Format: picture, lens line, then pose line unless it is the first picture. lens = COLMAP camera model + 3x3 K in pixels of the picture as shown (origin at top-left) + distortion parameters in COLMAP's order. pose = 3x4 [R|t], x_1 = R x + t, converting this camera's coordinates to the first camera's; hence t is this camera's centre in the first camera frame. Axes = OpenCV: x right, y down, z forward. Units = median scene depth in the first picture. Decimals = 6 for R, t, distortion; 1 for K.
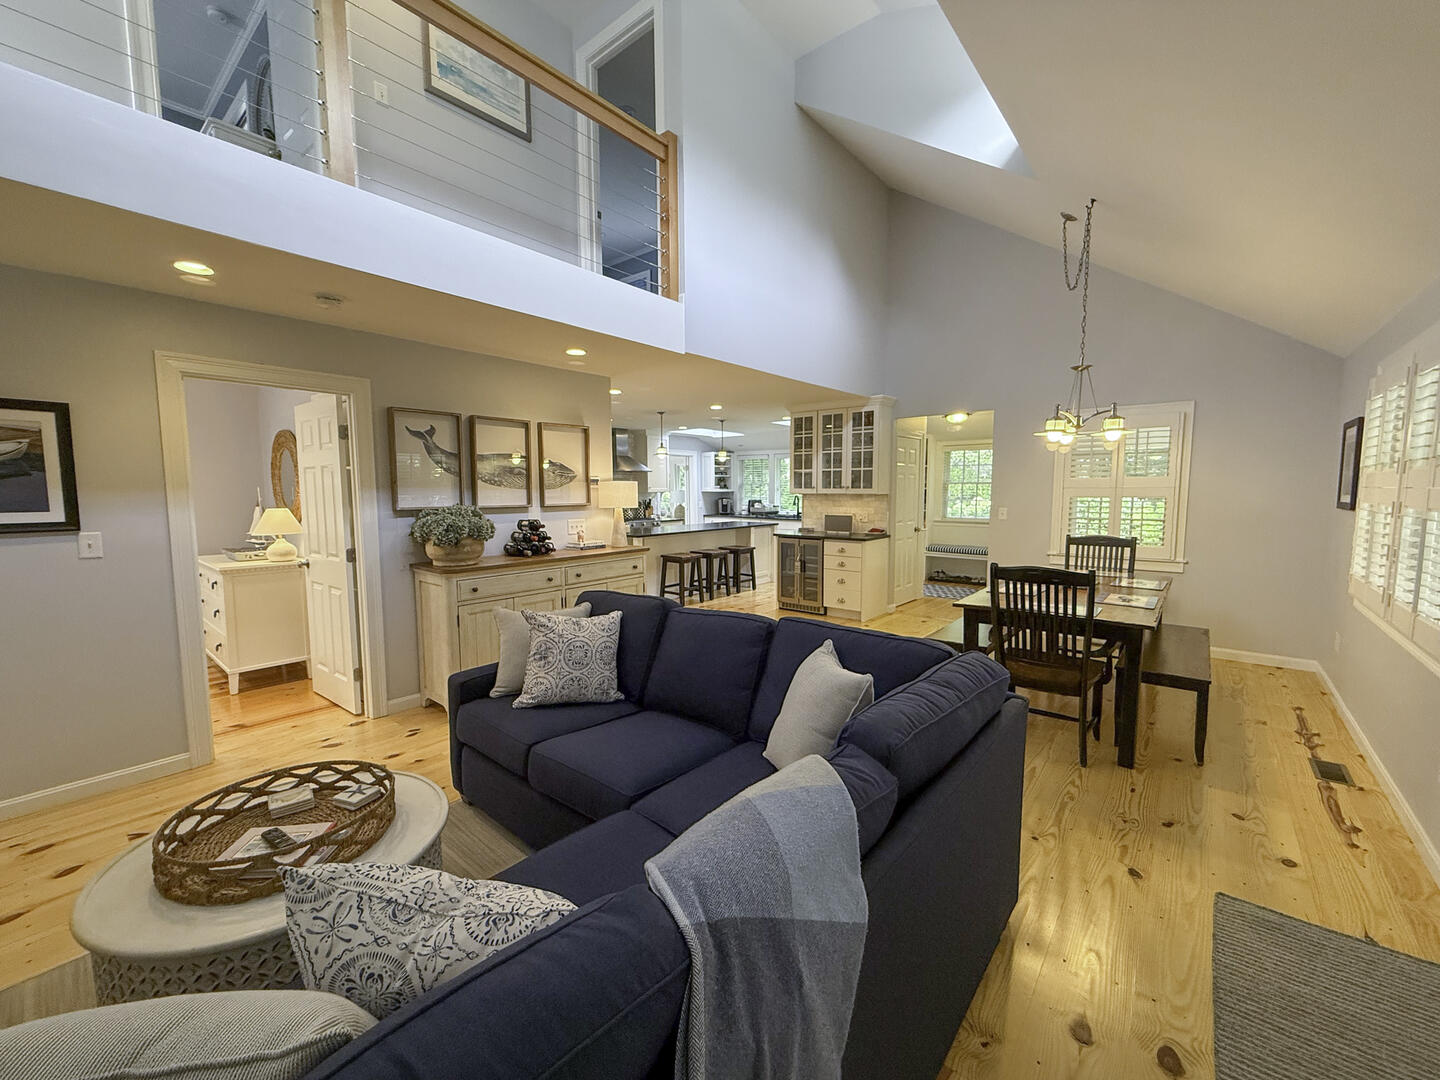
lens RADIAL K [[579.8, 0, 720.0], [0, 579.8, 540.0], [0, 0, 1]] dist [-0.002001, -0.000263]
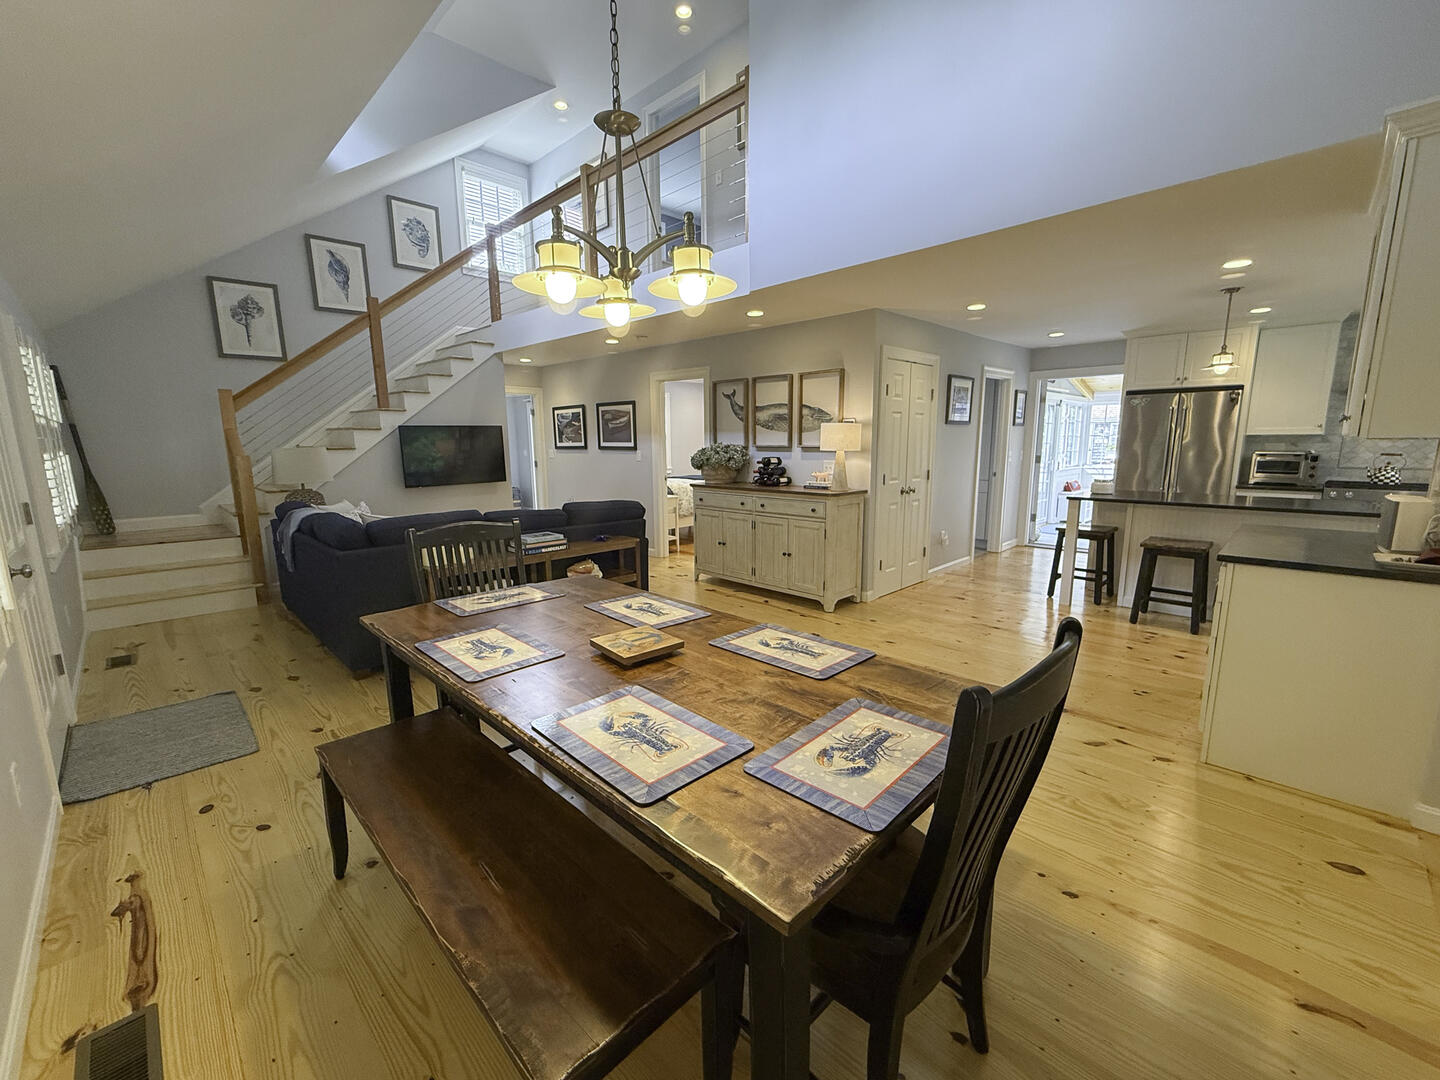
lens RADIAL K [[593.6, 0, 720.0], [0, 593.6, 540.0], [0, 0, 1]] dist [-0.000118, -0.000122]
pose [[-0.088891, 0.173834, -0.980755, 0.995887], [-0.079472, 0.980276, 0.180952, -0.085364], [0.992866, 0.094028, -0.073323, 1.040299]]
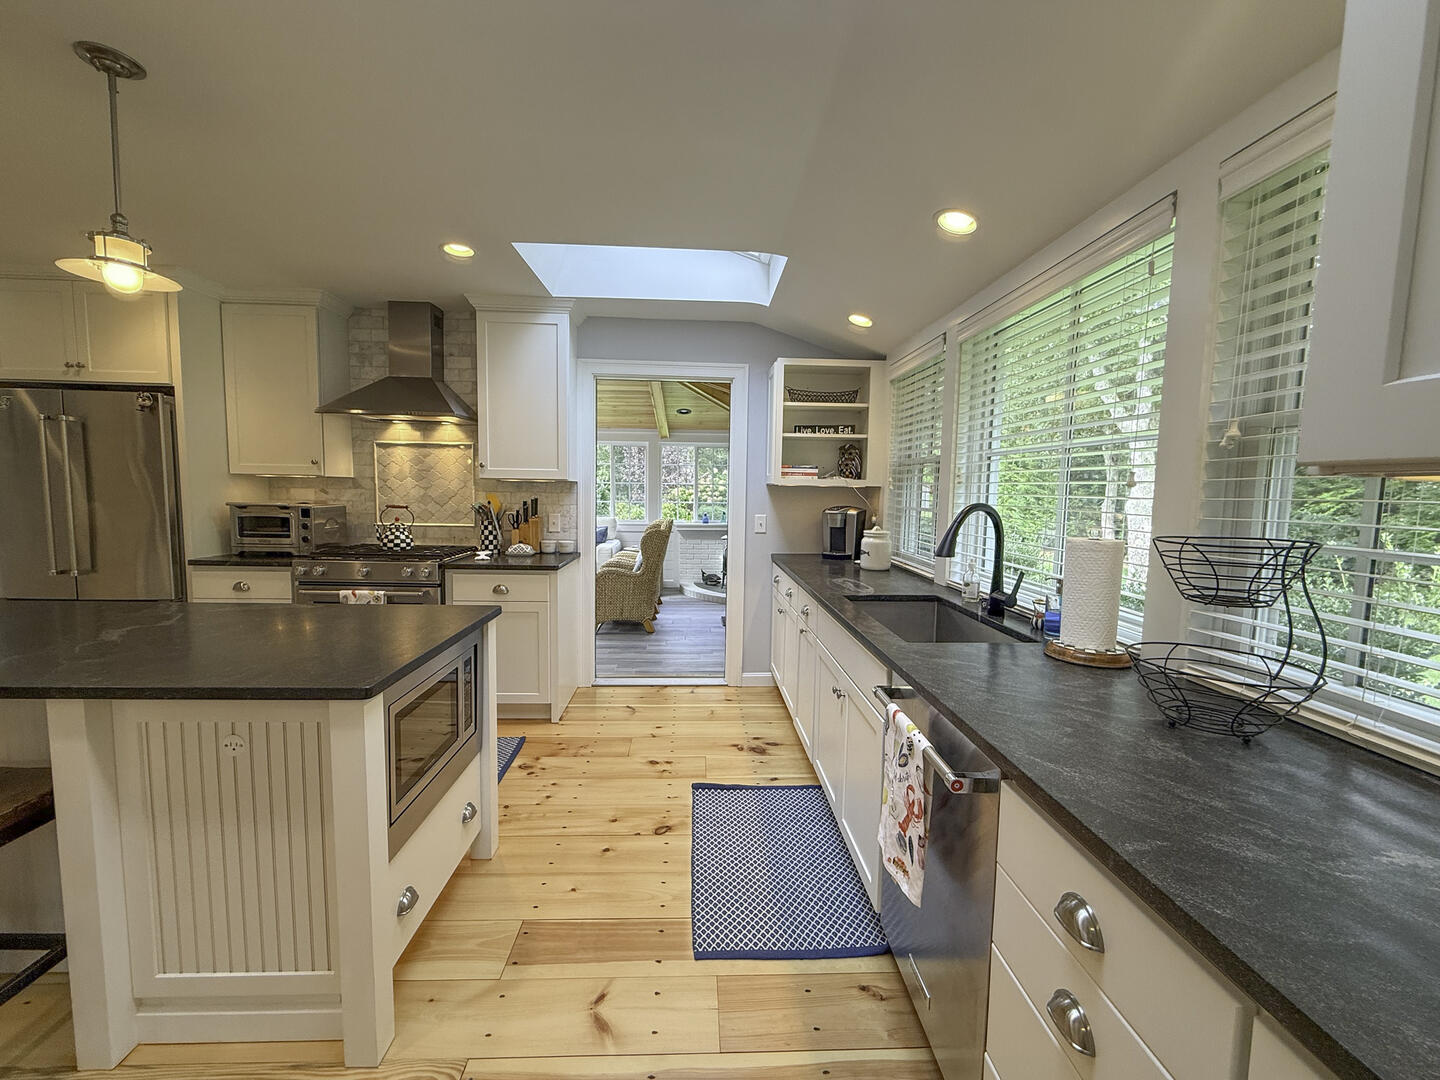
lens RADIAL K [[585.2, 0, 720.0], [0, 585.2, 540.0], [0, 0, 1]] dist [-0.000140, -0.000133]
pose [[0.669653, 0.081378, -0.738202, 0.566993], [-0.088148, 0.995662, 0.029798, -0.165441], [0.737424, 0.045117, 0.673922, 2.096351]]
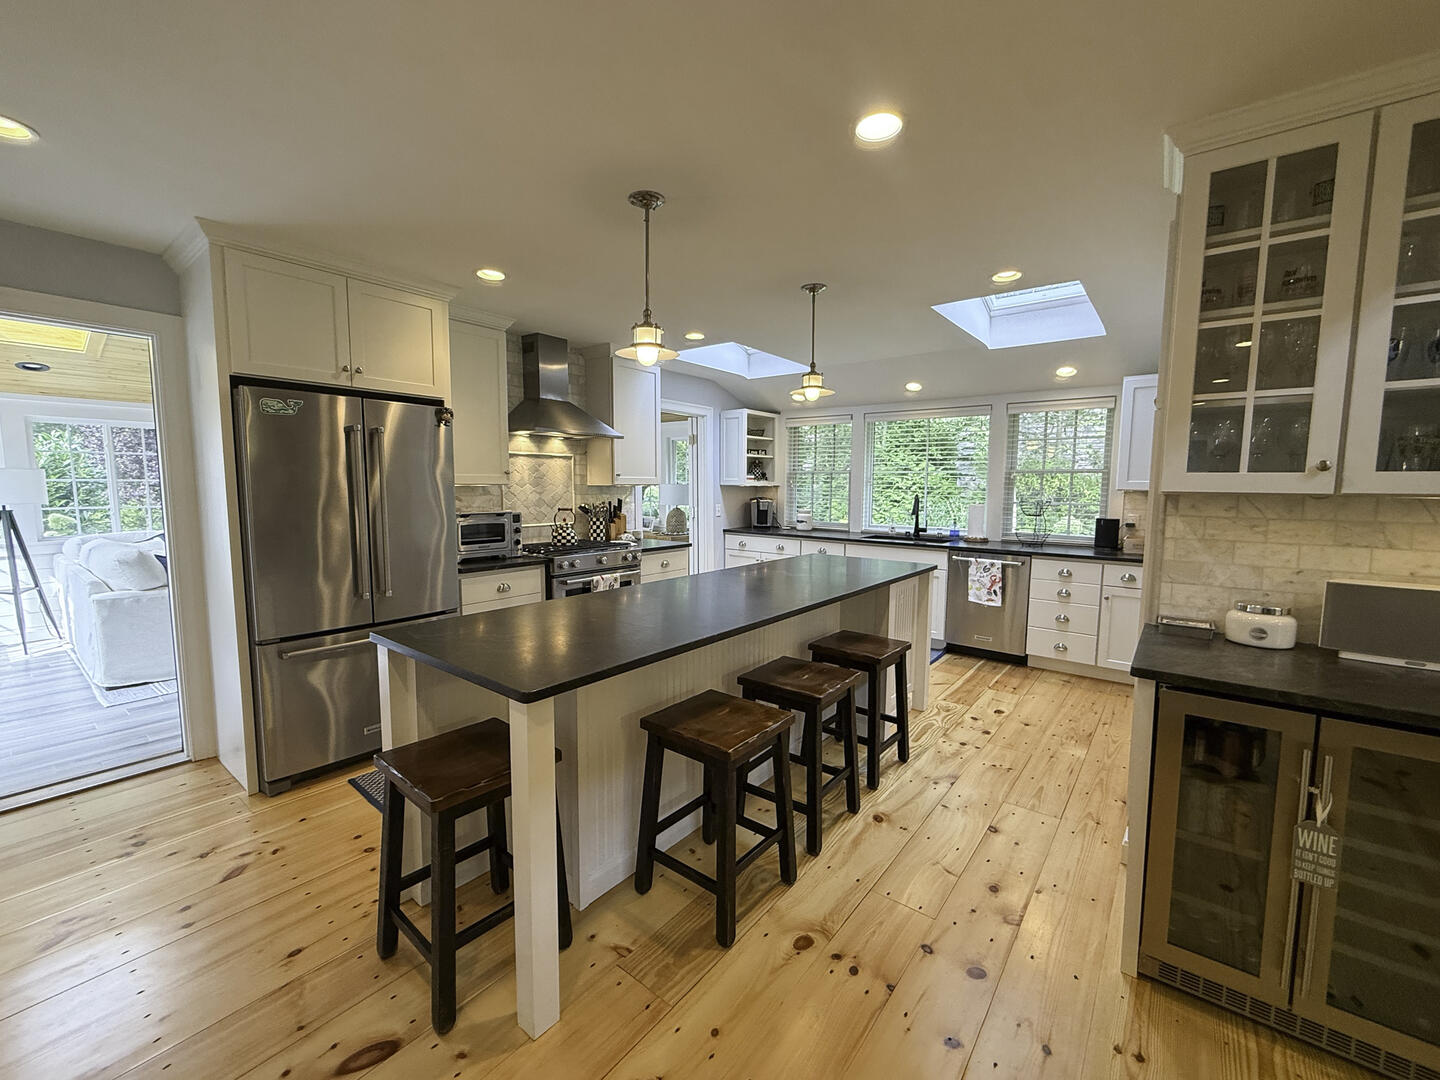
lens RADIAL K [[593.6, 0, 720.0], [0, 593.6, 540.0], [0, 0, 1]] dist [-0.000118, -0.000122]
pose [[0.999558, 0.008592, 0.028468, -0.131385], [-0.008720, 0.999952, 0.004380, -0.101071], [-0.028429, -0.004626, 0.999585, 1.286711]]
